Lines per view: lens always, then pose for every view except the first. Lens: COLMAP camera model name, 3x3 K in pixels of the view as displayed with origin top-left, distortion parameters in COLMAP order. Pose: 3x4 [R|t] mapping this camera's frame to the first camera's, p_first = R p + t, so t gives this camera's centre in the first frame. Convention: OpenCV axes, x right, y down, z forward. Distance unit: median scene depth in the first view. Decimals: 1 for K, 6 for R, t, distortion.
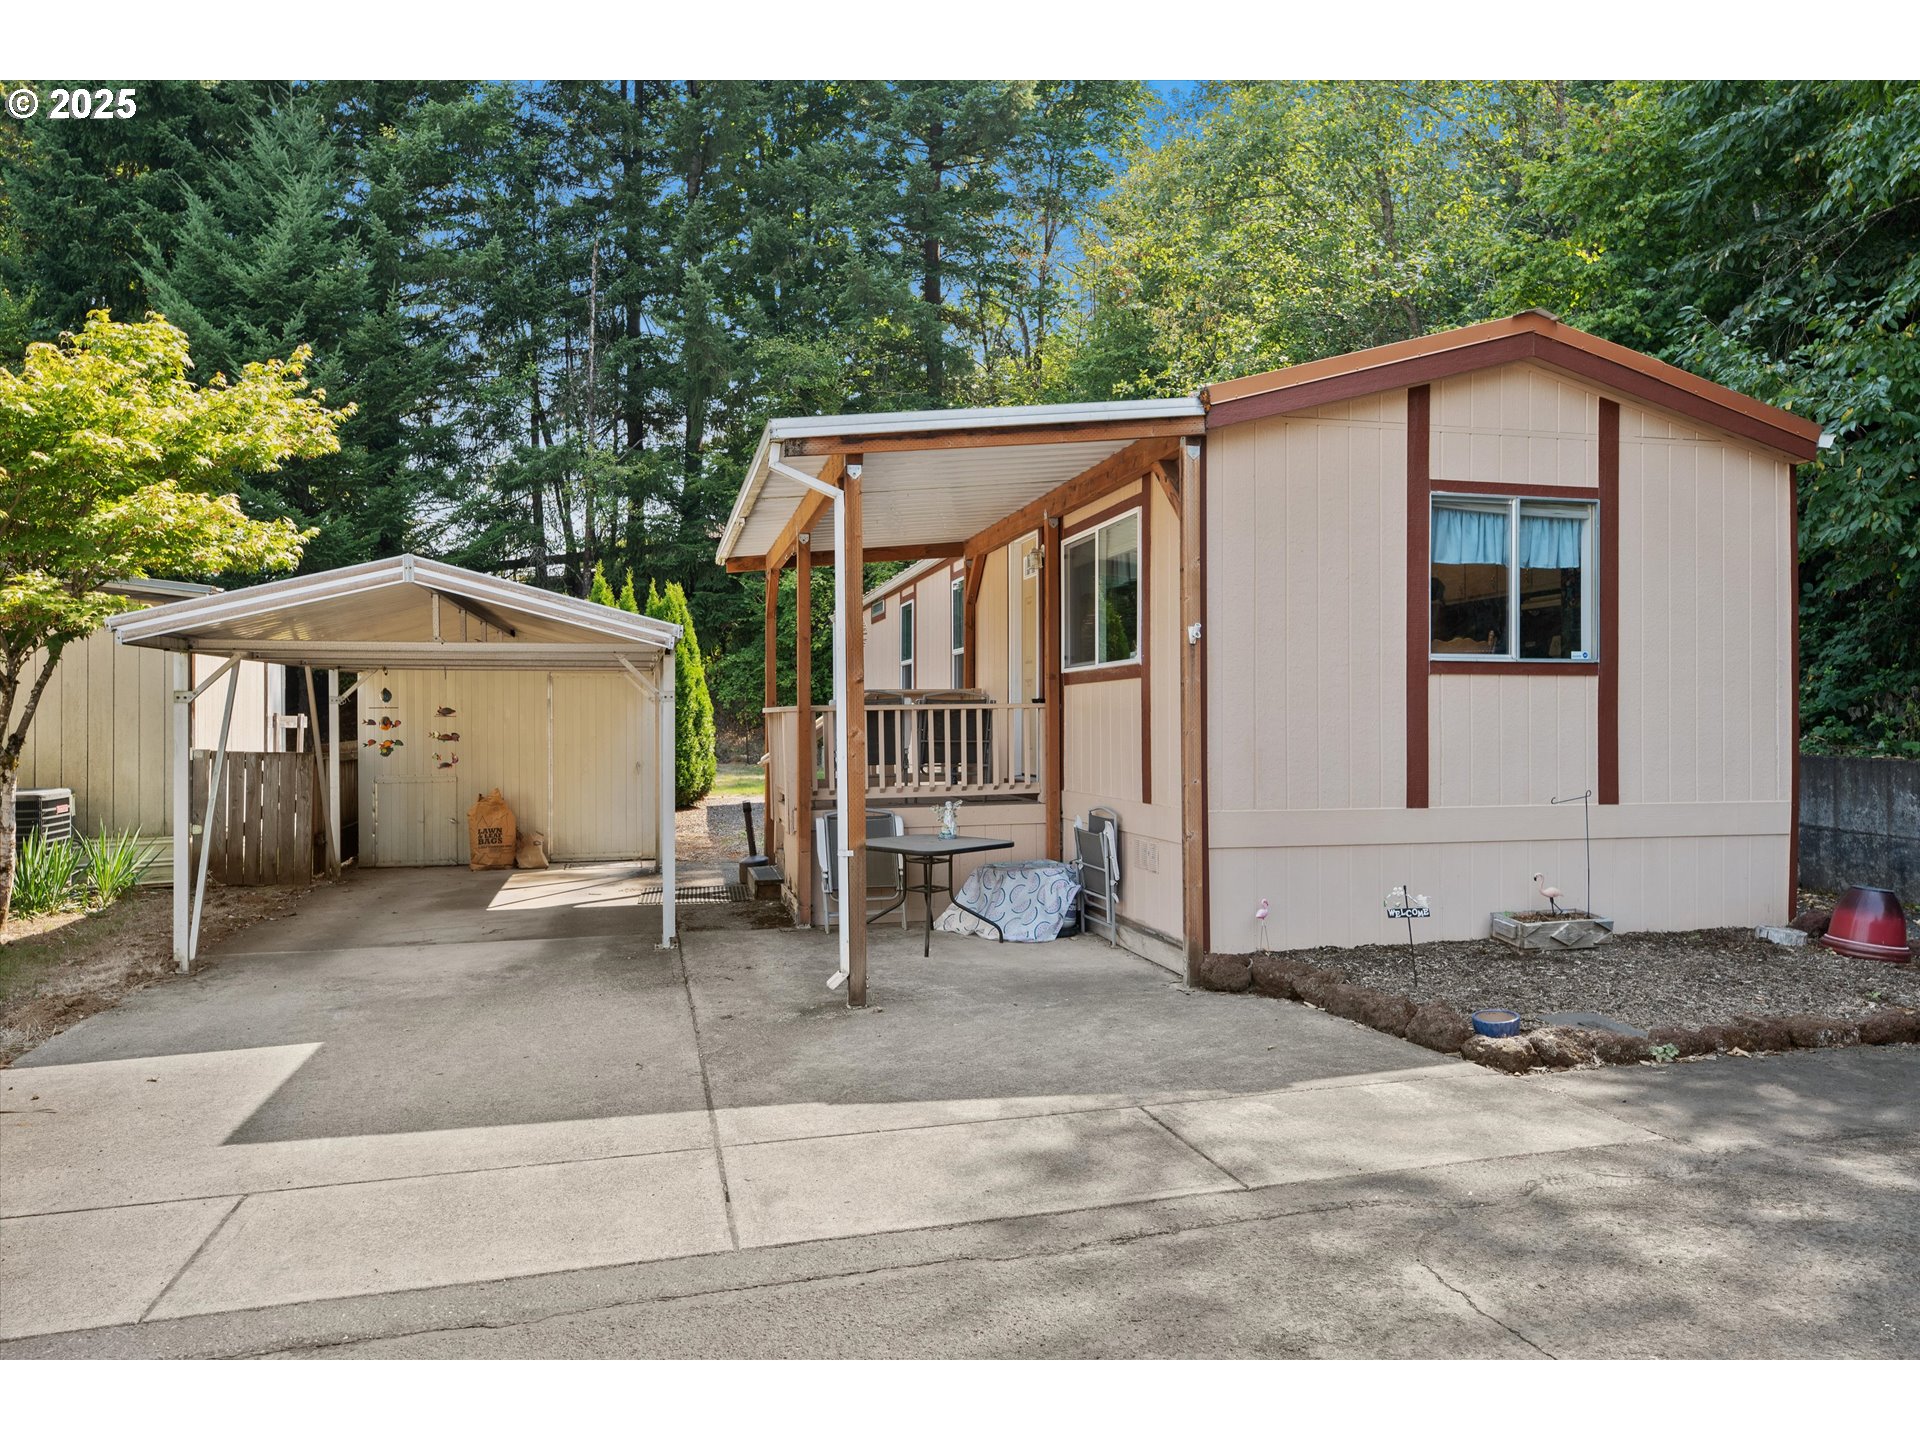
lens RADIAL K [[1213.9, 0, 960.0], [0, 1213.9, 720.0], [0, 0, 1]] dist [0.010187, -0.001933]
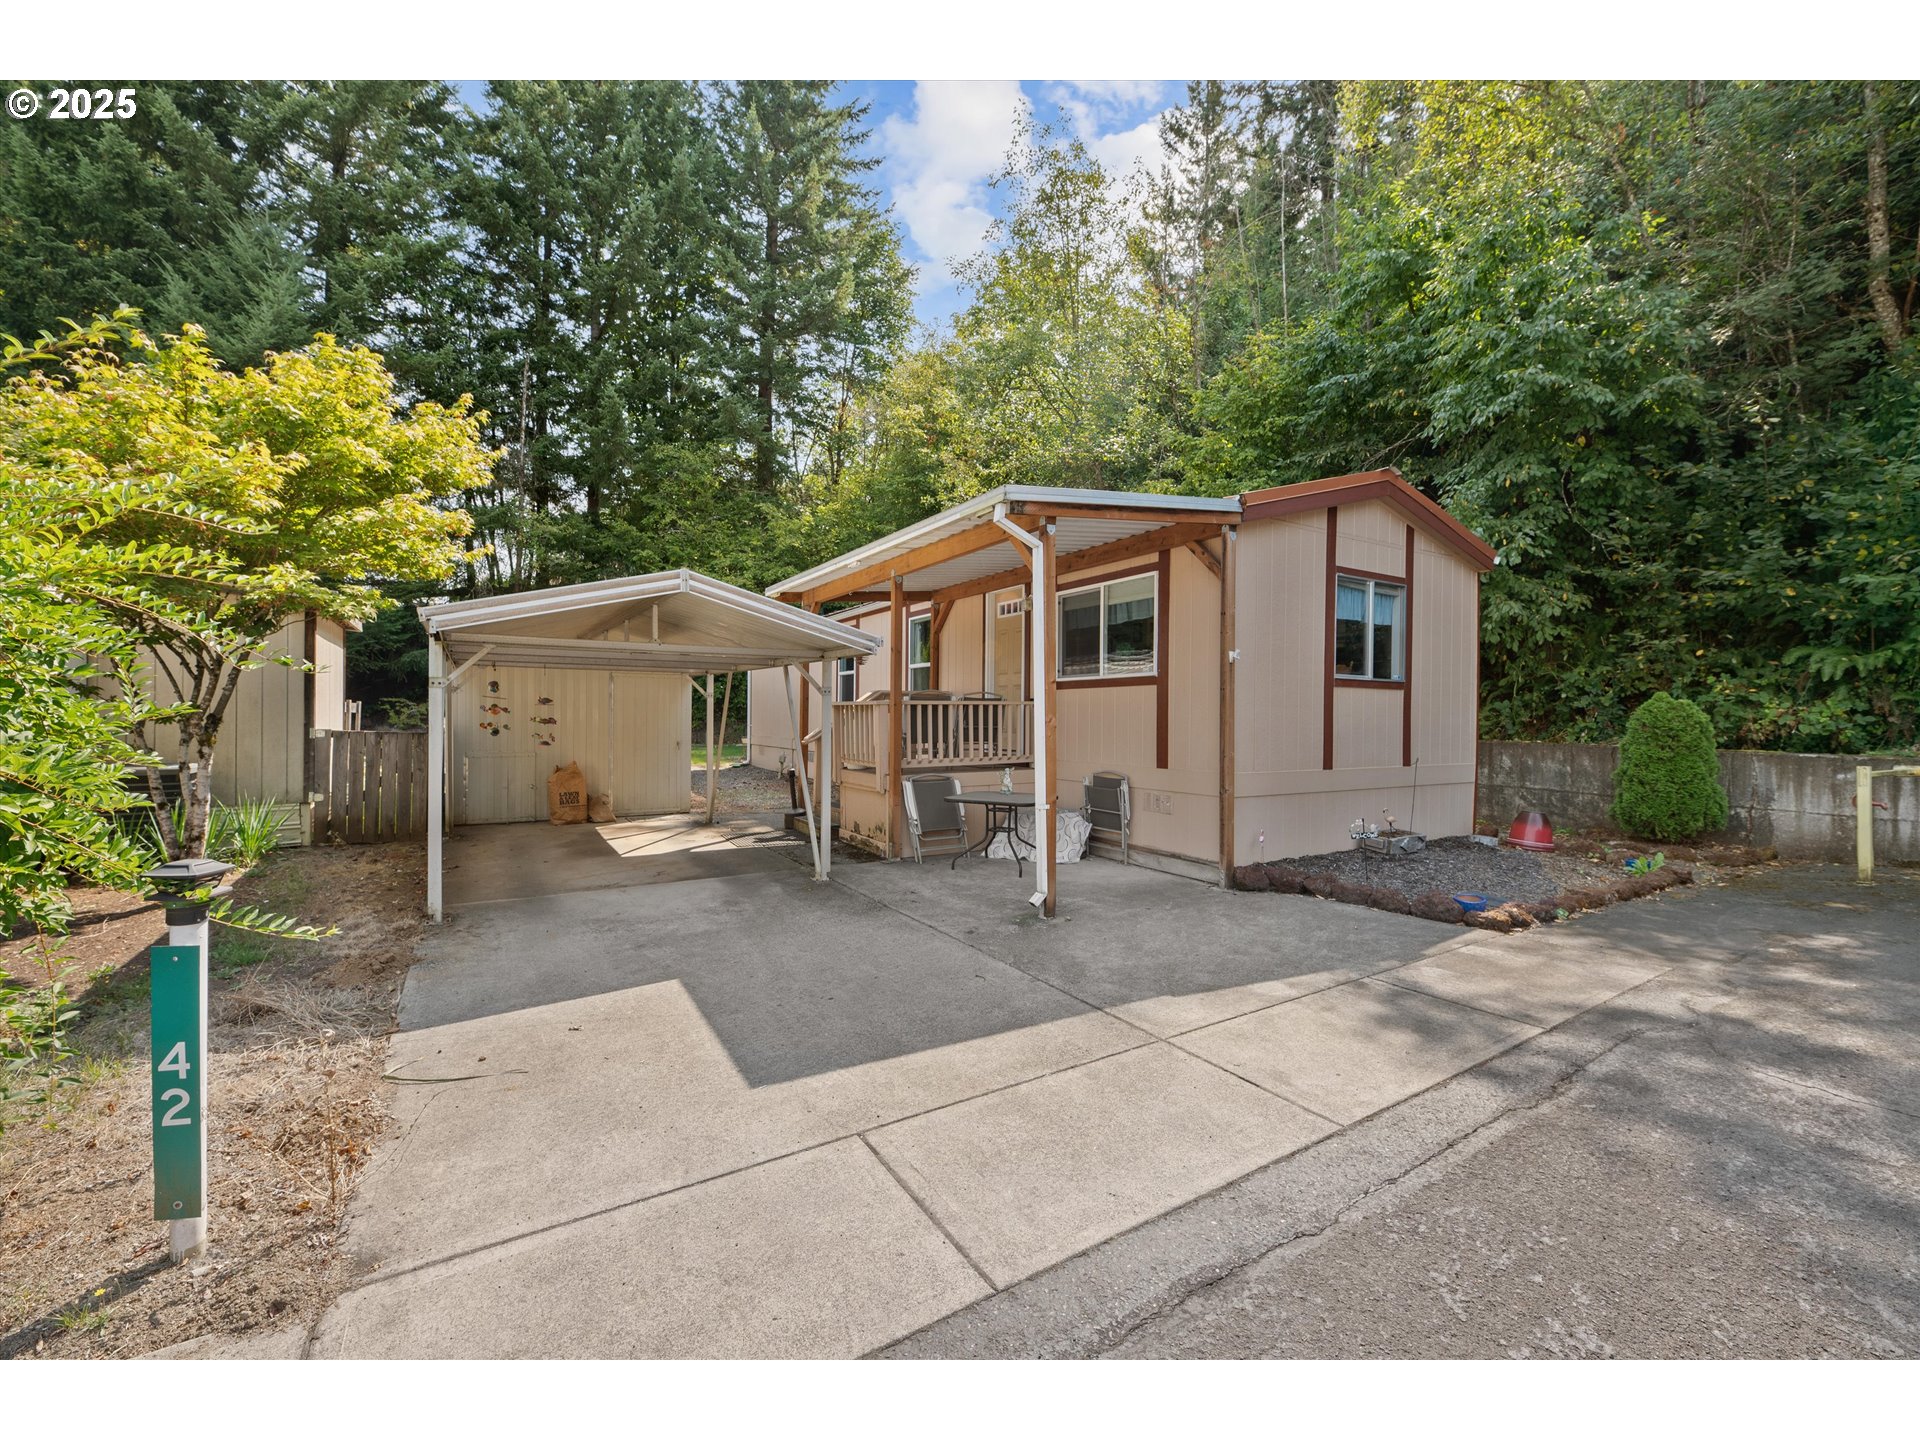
lens RADIAL K [[764.3, 0, 960.0], [0, 764.3, 720.0], [0, 0, 1]] dist [0.000701, -0.003632]
pose [[0.956002, 0.009563, 0.293204, -0.482357], [-0.011242, 0.999929, 0.004043, 0.010247], [-0.293145, -0.007161, 0.956041, 0.221744]]
